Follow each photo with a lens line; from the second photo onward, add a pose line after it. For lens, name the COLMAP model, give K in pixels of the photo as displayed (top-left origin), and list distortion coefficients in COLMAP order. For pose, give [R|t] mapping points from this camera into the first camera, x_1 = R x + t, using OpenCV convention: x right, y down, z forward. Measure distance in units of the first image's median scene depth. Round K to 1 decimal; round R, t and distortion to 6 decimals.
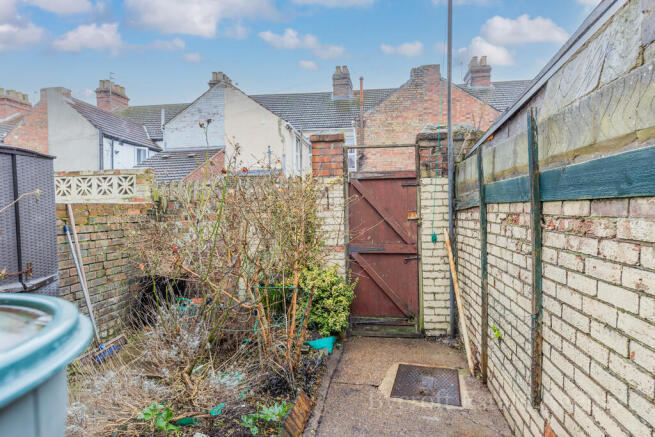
lens RADIAL K [[378.2, 0, 328.2], [0, 378.2, 217.4], [0, 0, 1]] dist [-0.003280, -0.000067]
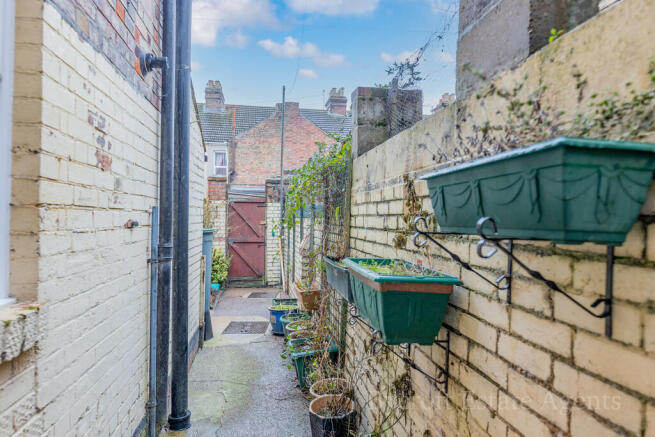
lens RADIAL K [[452.6, 0, 327.9], [0, 452.6, 218.1], [0, 0, 1]] dist [-0.006506, -0.000425]
pose [[0.953089, 0.024659, 0.301685, -0.150068], [-0.017825, 0.999519, -0.025385, 0.026508], [-0.302165, 0.018816, 0.953070, -1.262491]]
